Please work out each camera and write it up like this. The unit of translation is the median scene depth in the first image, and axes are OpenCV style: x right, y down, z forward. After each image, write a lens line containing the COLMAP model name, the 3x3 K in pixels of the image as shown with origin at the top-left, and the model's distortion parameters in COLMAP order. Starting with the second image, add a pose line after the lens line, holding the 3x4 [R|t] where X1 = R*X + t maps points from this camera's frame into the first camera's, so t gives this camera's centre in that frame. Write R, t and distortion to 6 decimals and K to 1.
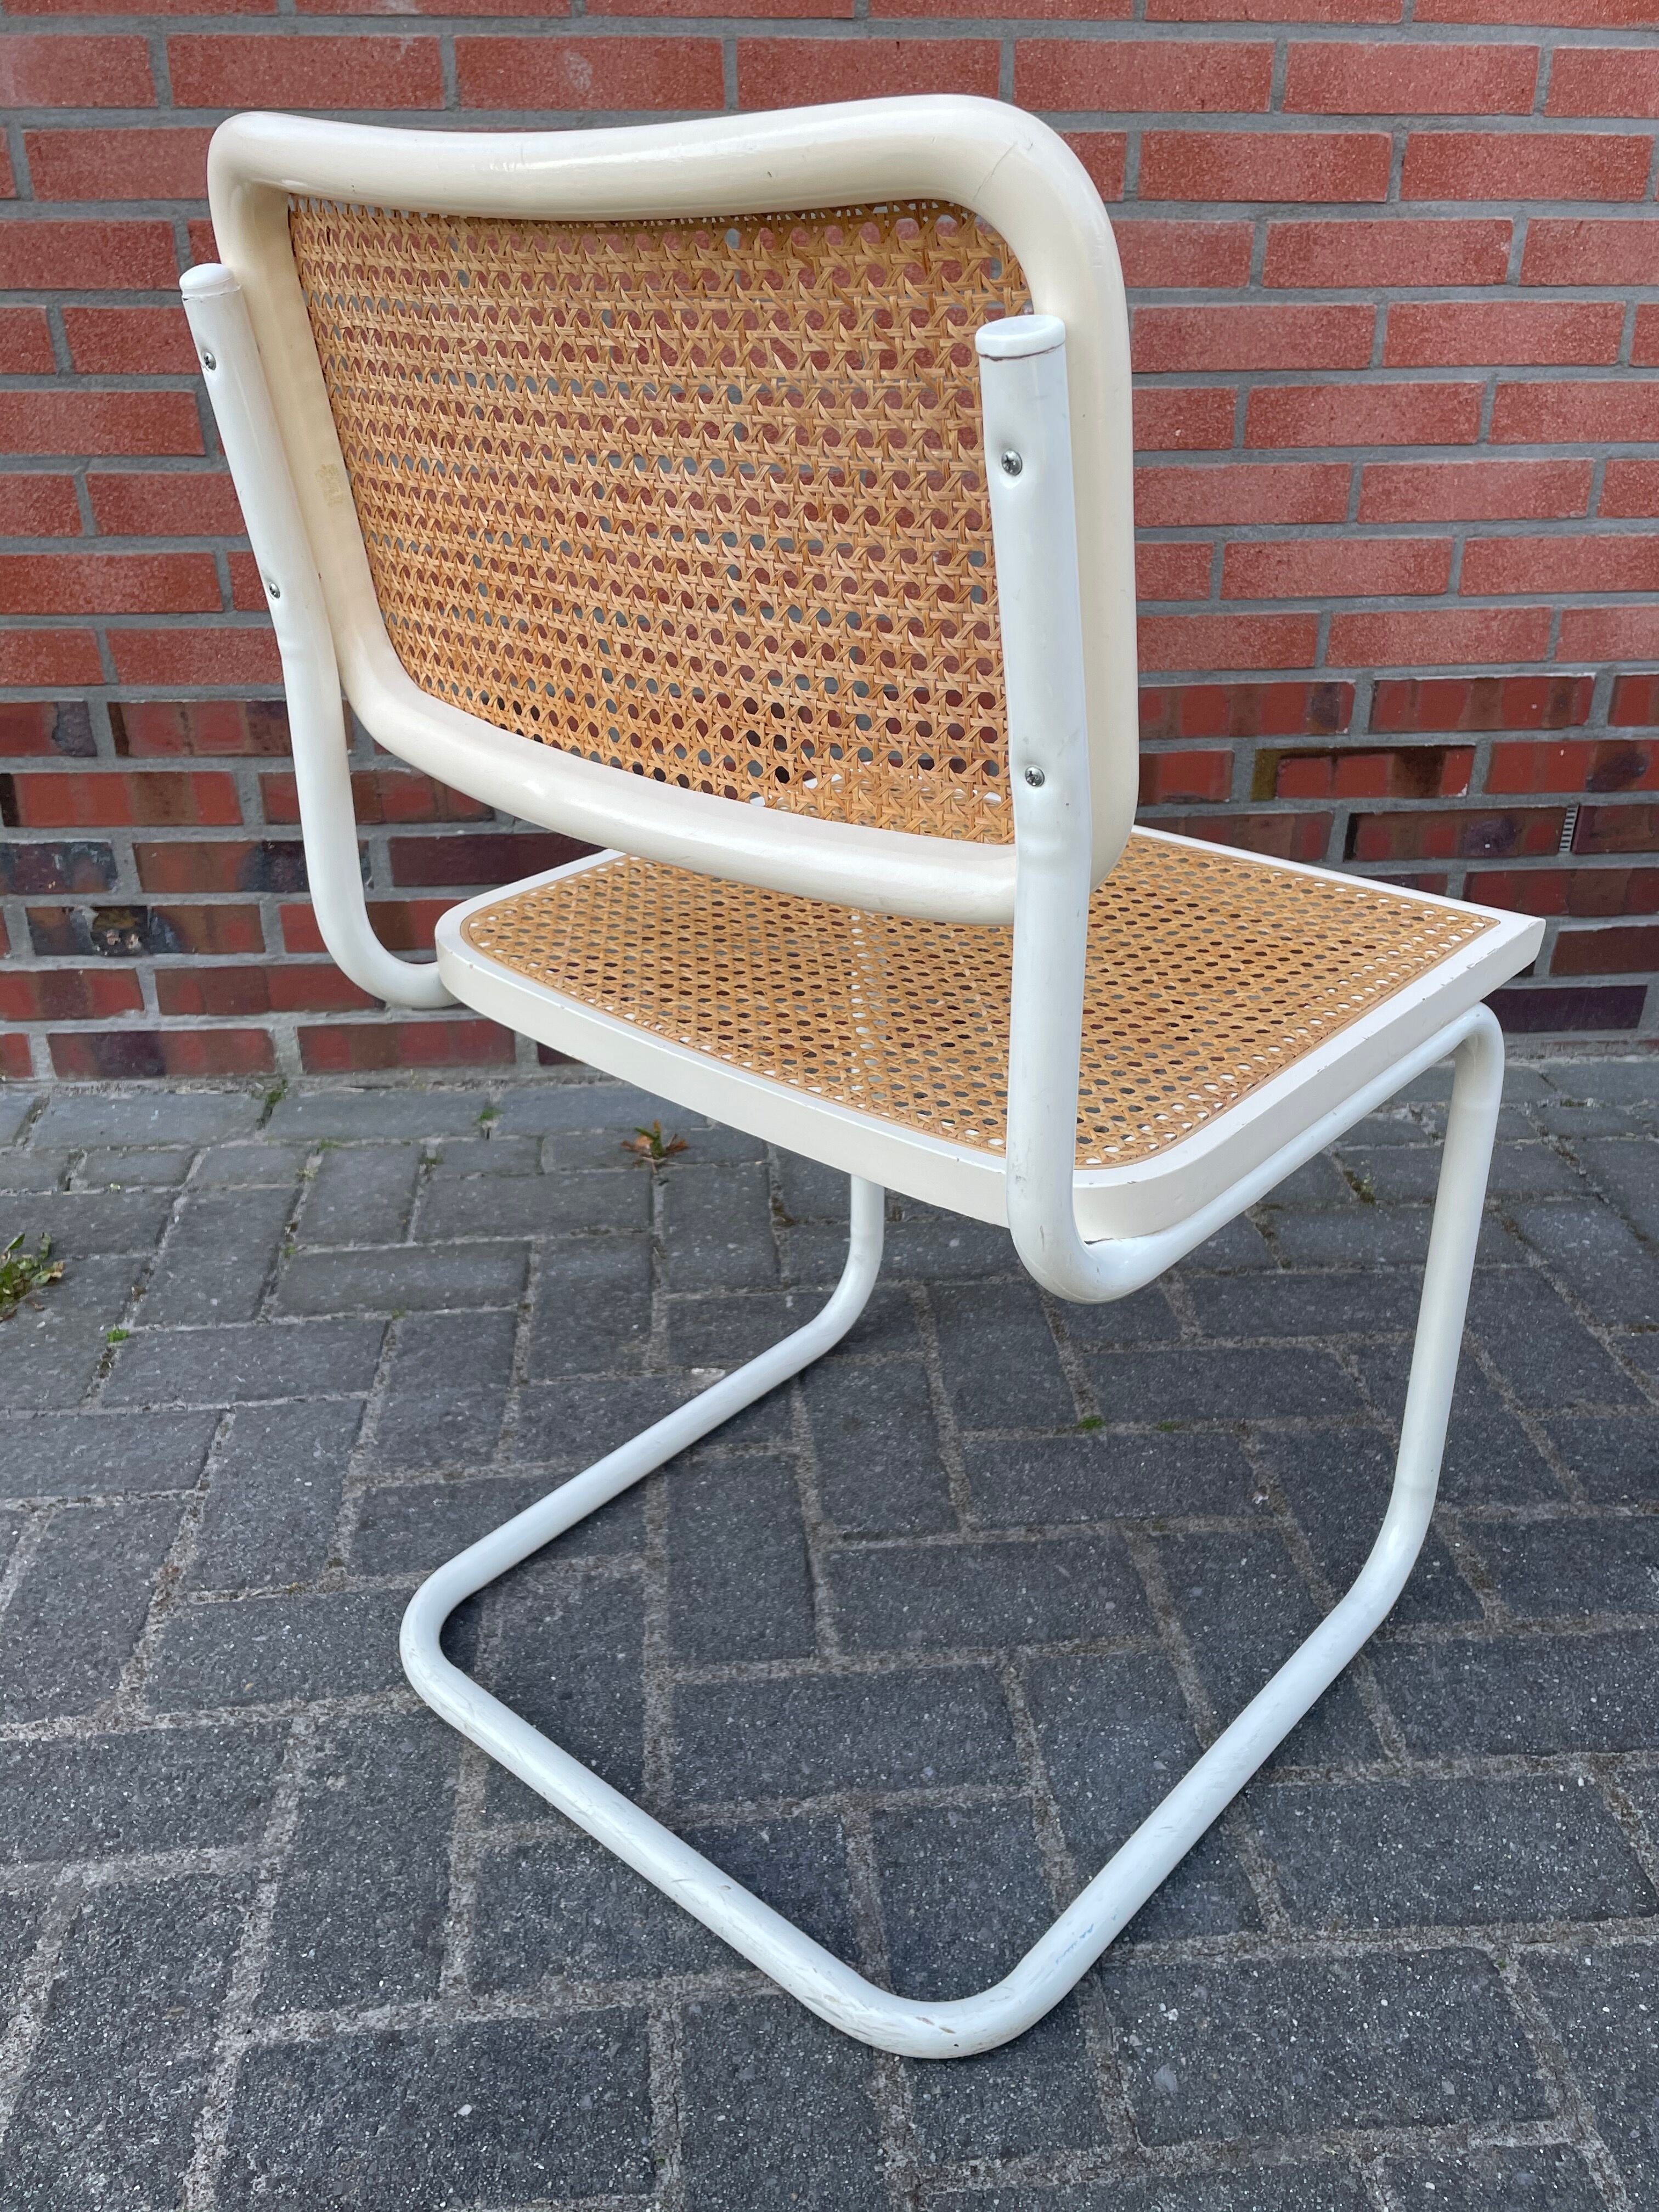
lens RADIAL K [[1797.0, 0, 824.3], [0, 1797.0, 1093.5], [0, 0, 1]] dist [0.081155, -0.110946]
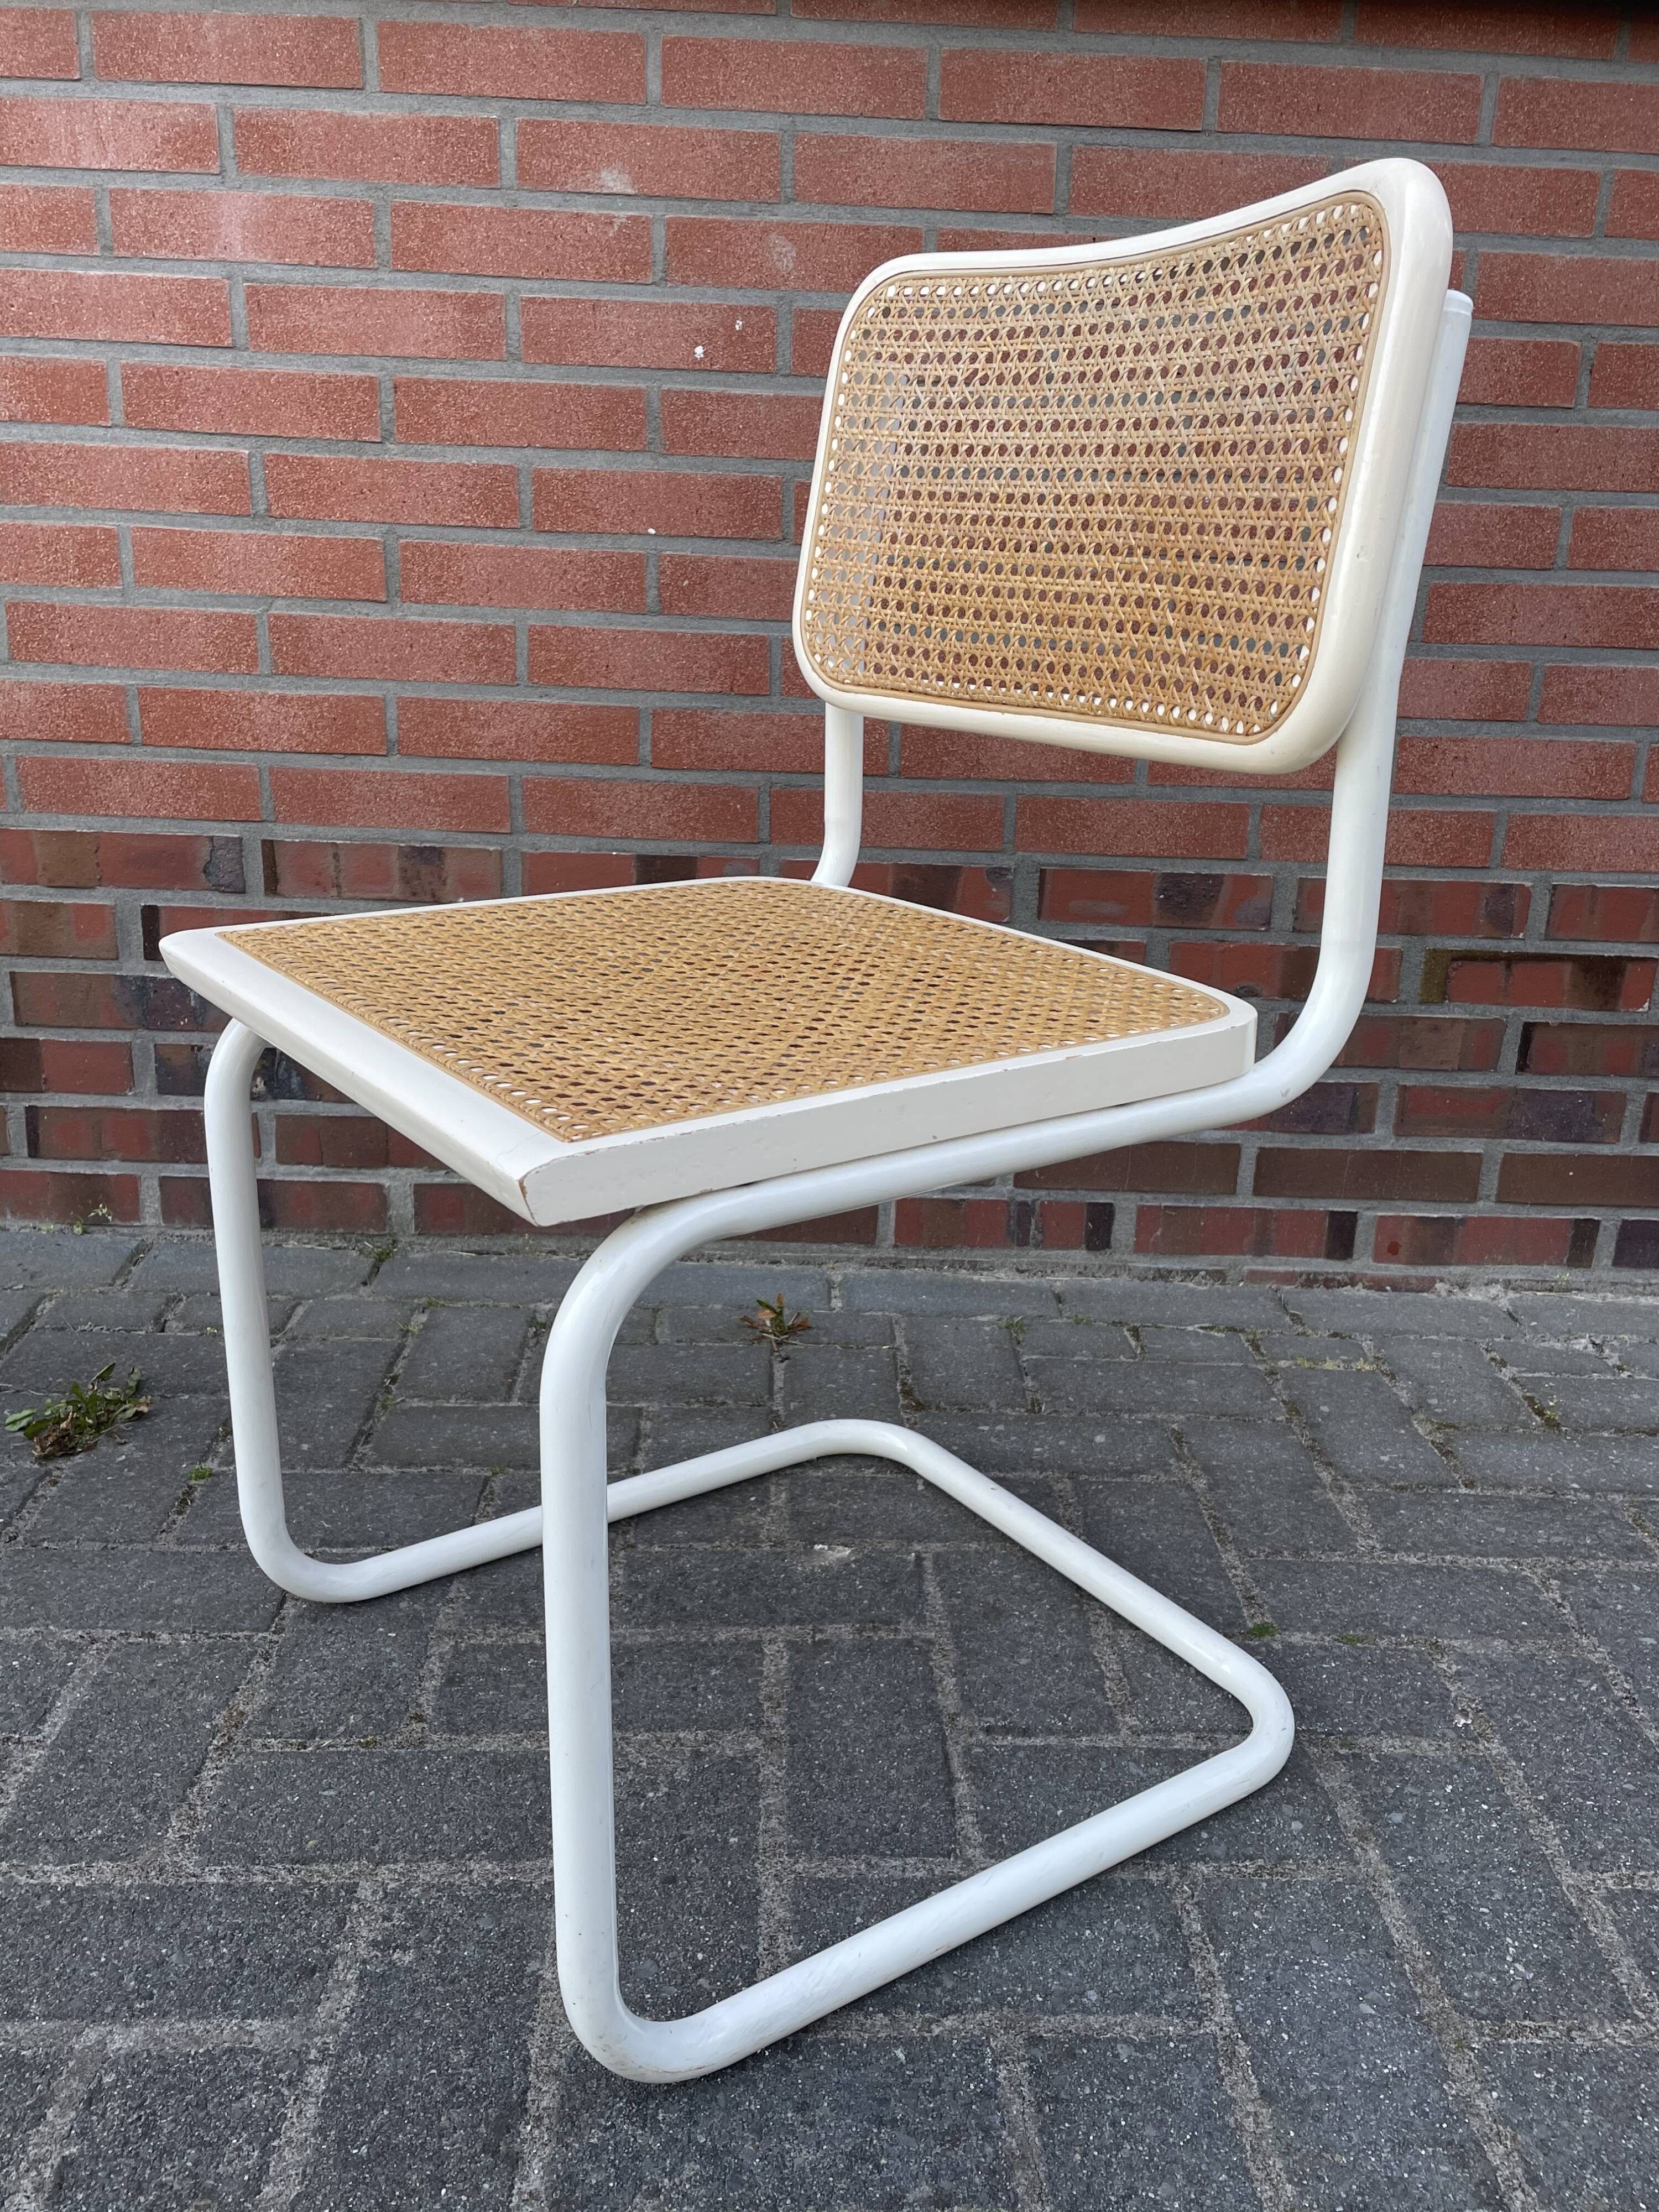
lens RADIAL K [[1797.0, 0, 833.6], [0, 1797.0, 1105.3], [0, 0, 1]] dist [0.081155, -0.110946]
pose [[0.997613, 0.053435, -0.043743, -0.035113], [-0.059794, 0.985292, -0.160077, 0.077831], [0.034546, 0.162311, 0.986135, 0.063881]]
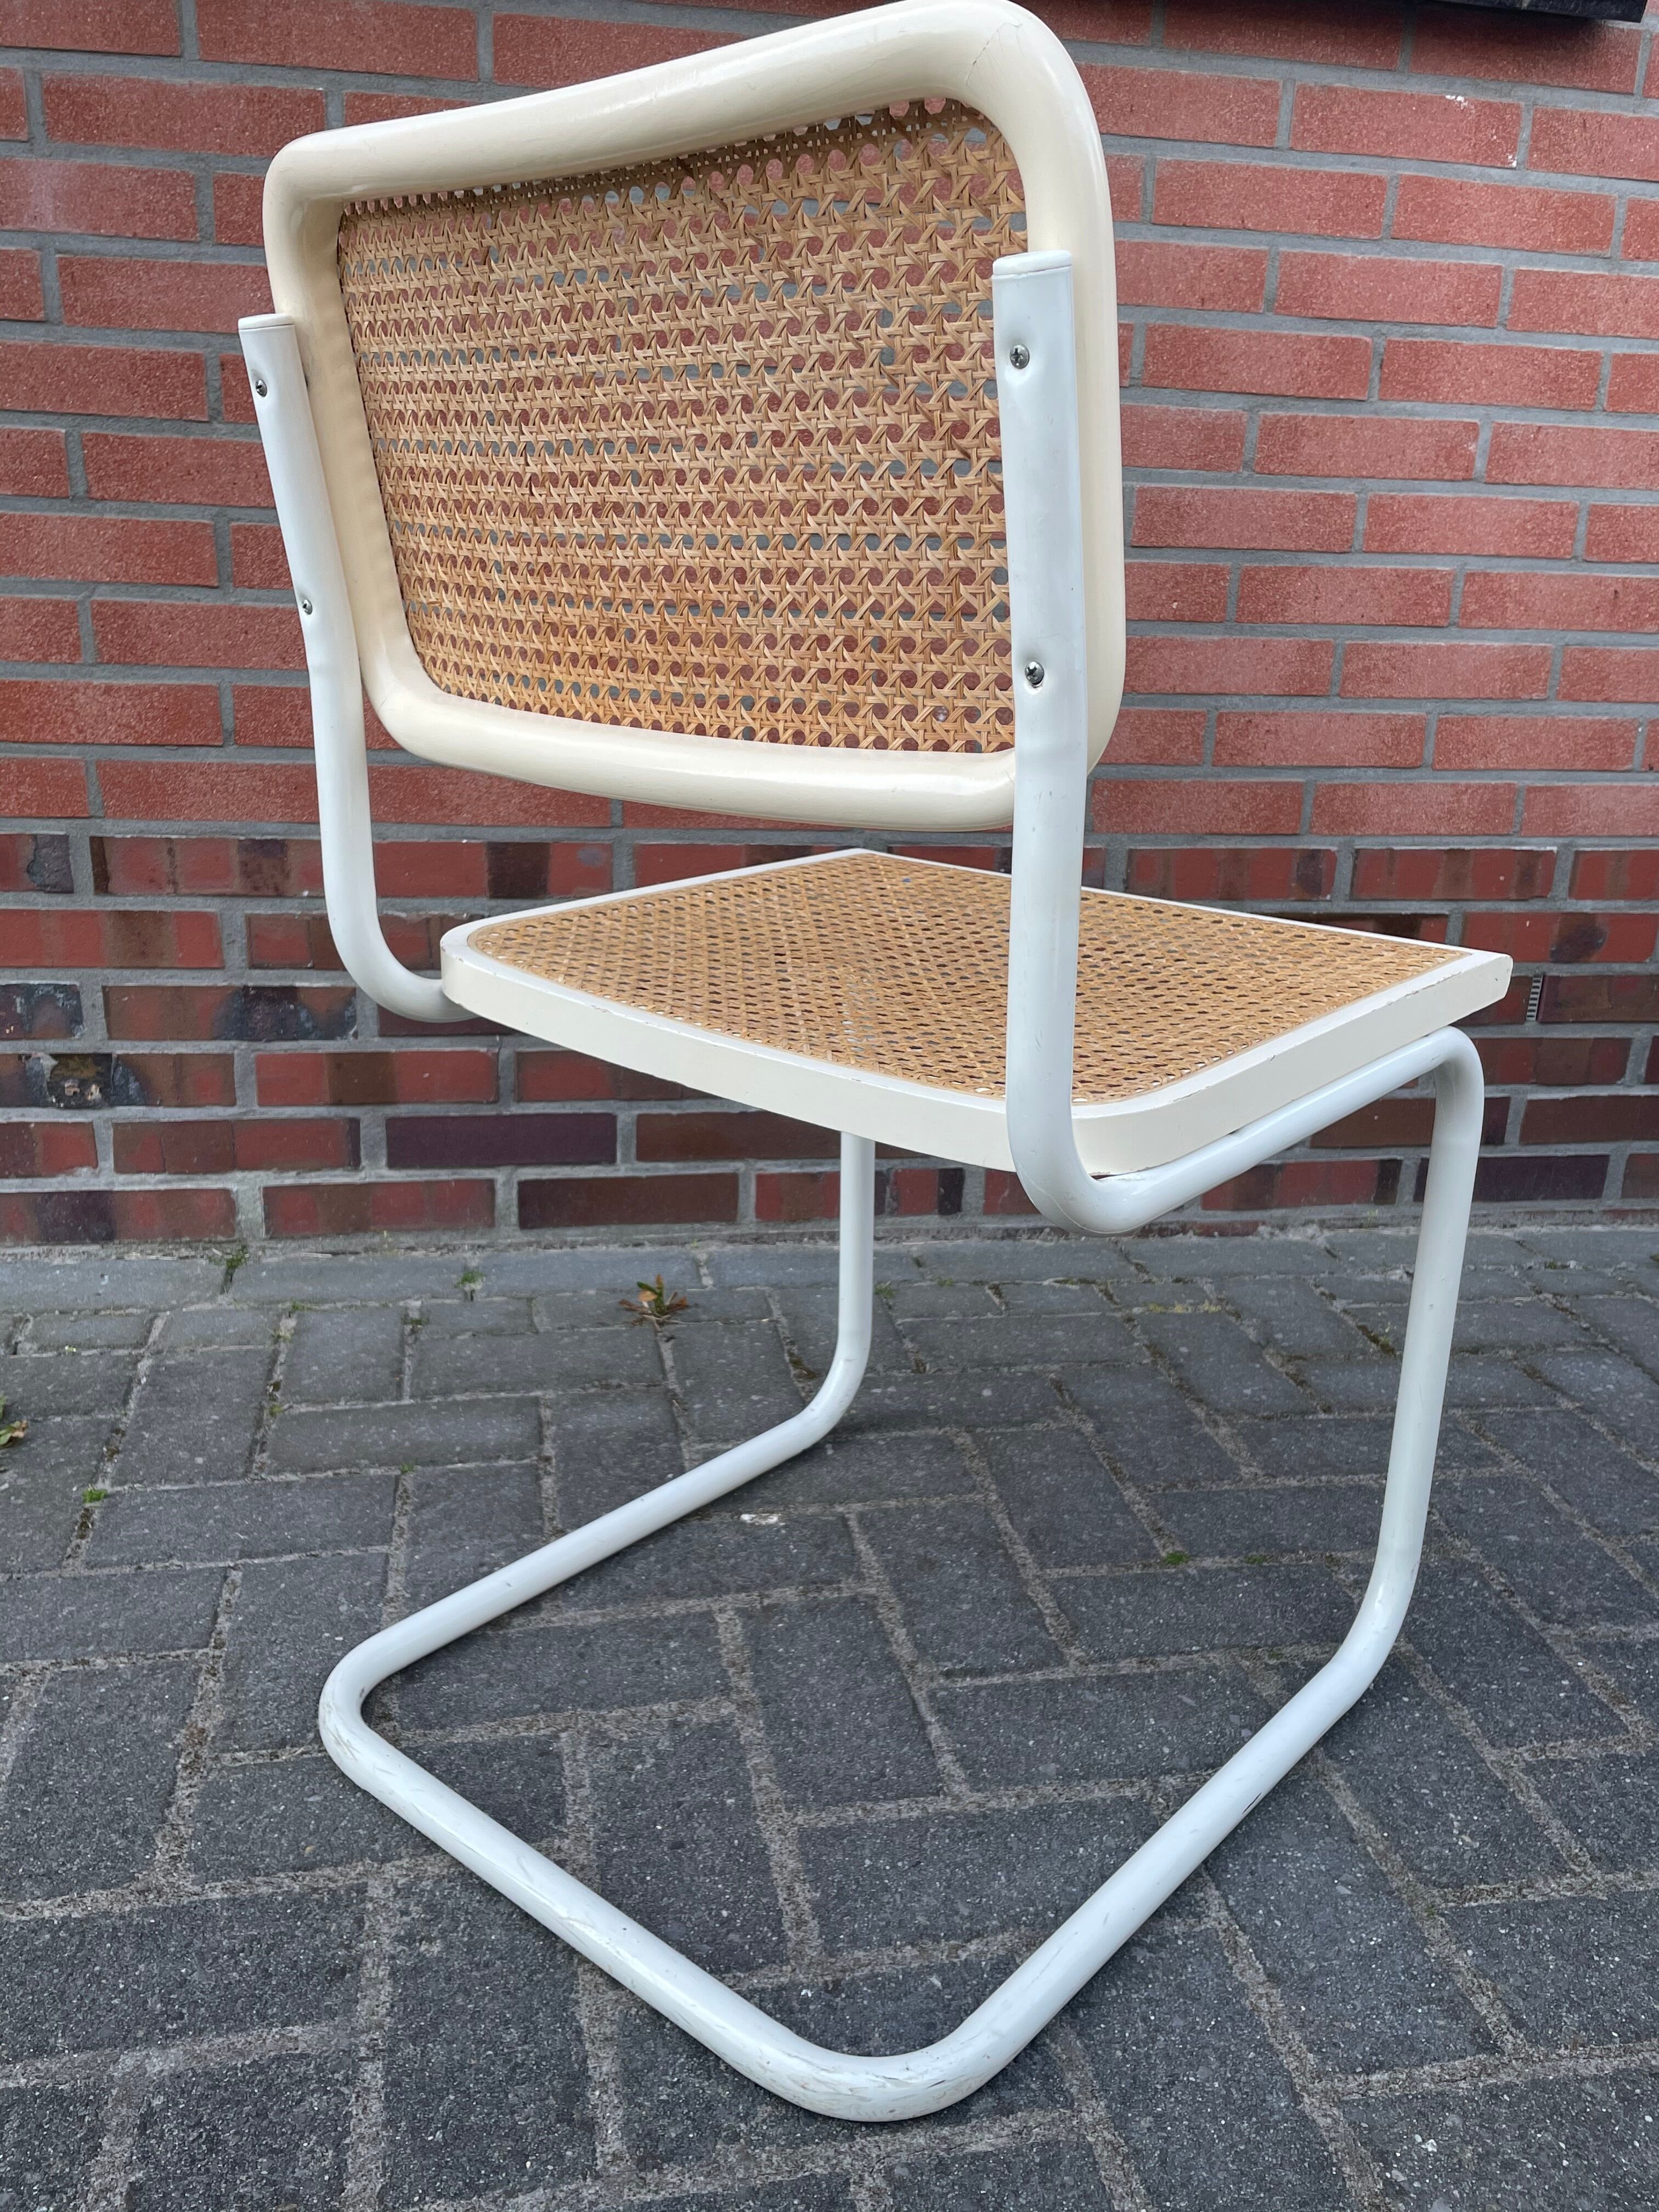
lens RADIAL K [[1797.0, 0, 818.8], [0, 1797.0, 1115.9], [0, 0, 1]] dist [0.081155, -0.110946]
pose [[0.994263, 0.005020, 0.106844, -0.130955], [0.010763, 0.989133, -0.146626, 0.084237], [-0.106419, 0.146935, 0.983405, 0.048385]]
